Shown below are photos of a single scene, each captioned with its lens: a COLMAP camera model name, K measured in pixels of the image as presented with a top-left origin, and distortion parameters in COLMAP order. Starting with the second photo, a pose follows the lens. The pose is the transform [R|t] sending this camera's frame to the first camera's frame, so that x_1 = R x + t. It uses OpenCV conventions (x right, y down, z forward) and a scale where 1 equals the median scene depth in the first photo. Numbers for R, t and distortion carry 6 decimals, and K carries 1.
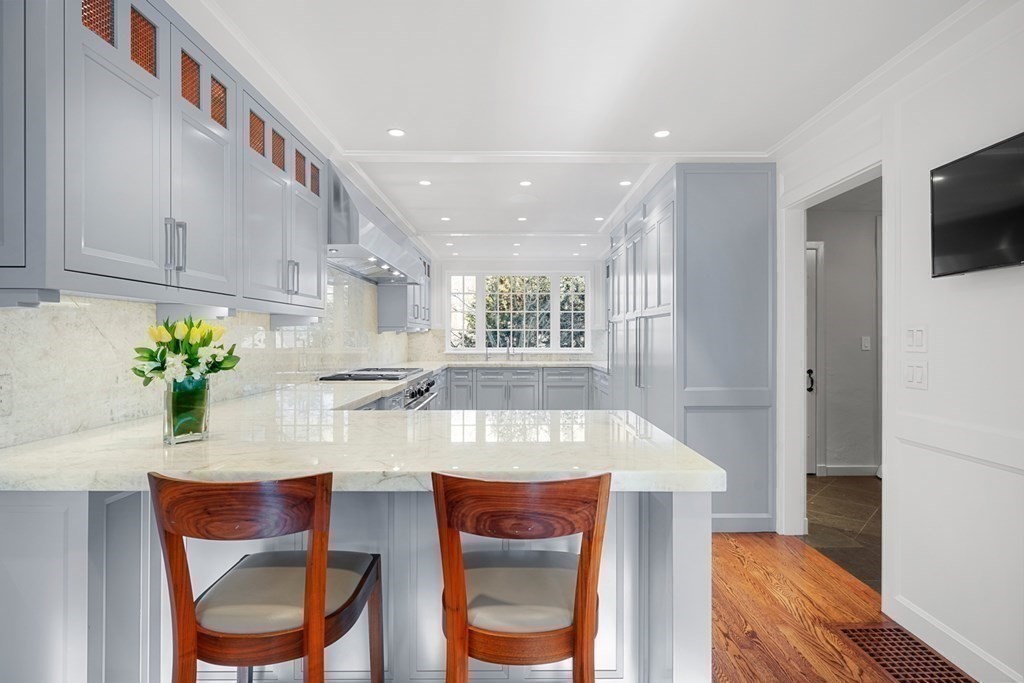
lens RADIAL K [[511.6, 0, 515.6], [0, 511.6, 336.6], [0, 0, 1]] dist [-0.002684, 0.000622]
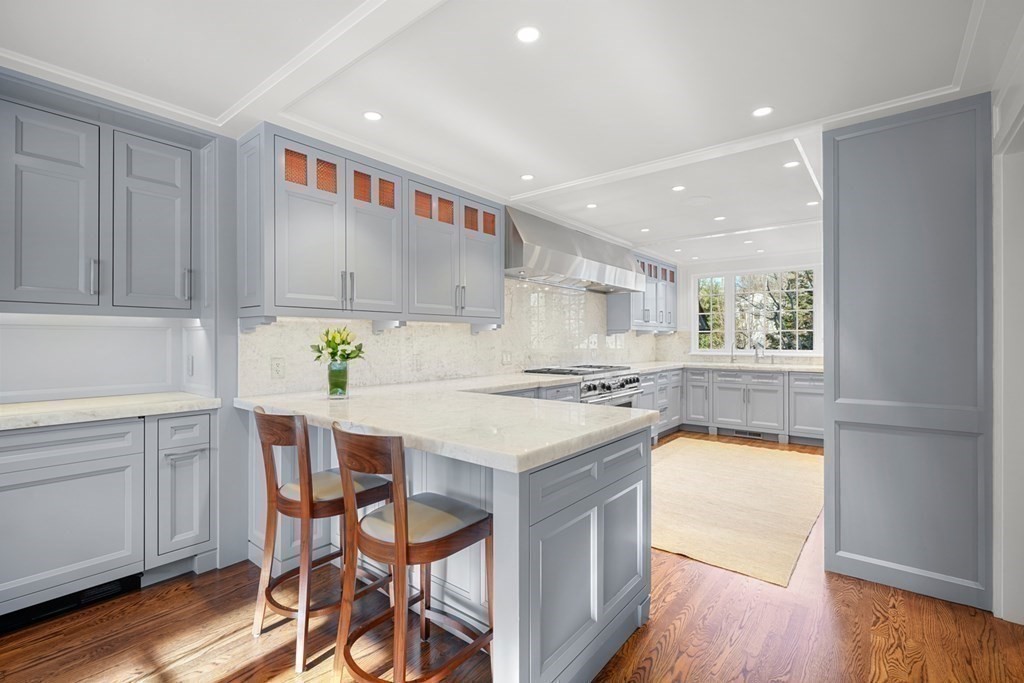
lens RADIAL K [[467.3, 0, 506.1], [0, 467.3, 340.4], [0, 0, 1]] dist [-0.001148, -0.001535]
pose [[0.764513, -0.000767, -0.644608, 0.238009], [0.003241, 0.999991, 0.002654, 0.000538], [0.644600, -0.004118, 0.764509, 0.041848]]
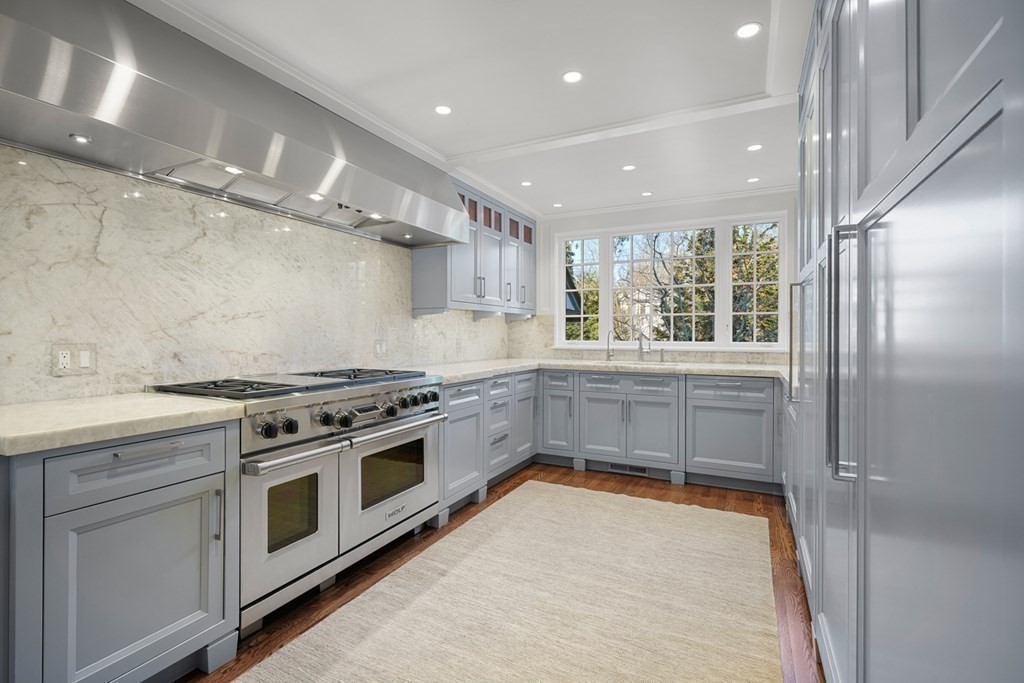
lens RADIAL K [[467.3, 0, 516.7], [0, 467.3, 334.8], [0, 0, 1]] dist [-0.001148, -0.001535]
pose [[0.890069, 0.002745, -0.455817, 0.145887], [-0.001086, 0.999992, 0.003903, 0.014369], [0.455824, -0.002979, 0.890065, 0.497189]]
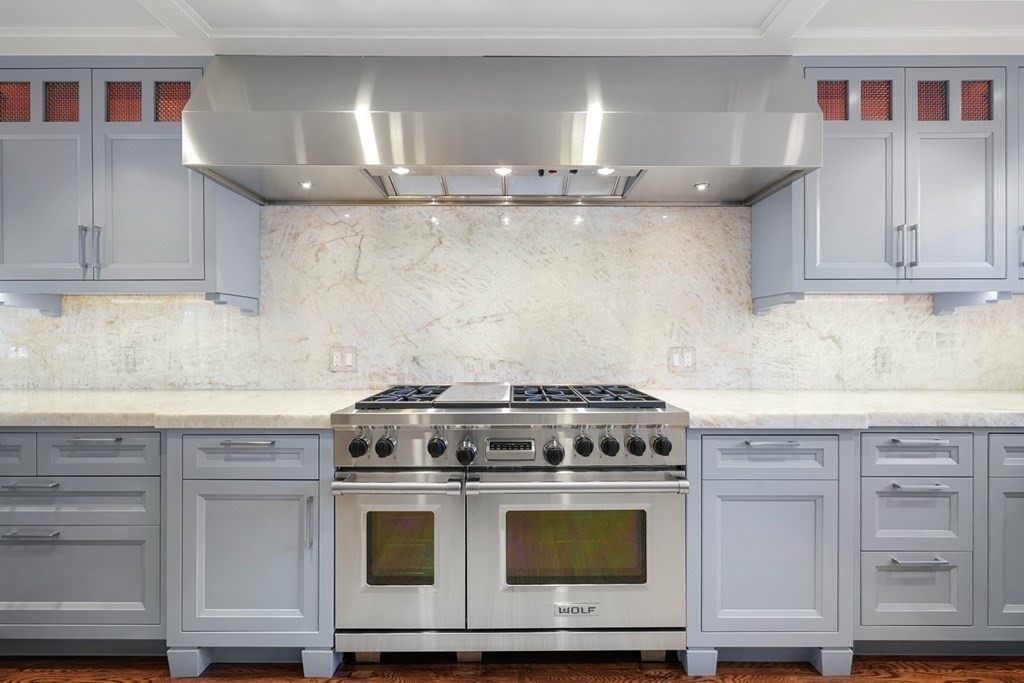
lens RADIAL K [[467.3, 0, 511.0], [0, 467.3, 334.6], [0, 0, 1]] dist [-0.001148, -0.001535]
pose [[-0.018897, -0.005108, -0.999808, 0.135758], [0.003185, 0.999982, -0.005169, 0.013717], [0.999816, -0.003282, -0.018881, 0.796549]]
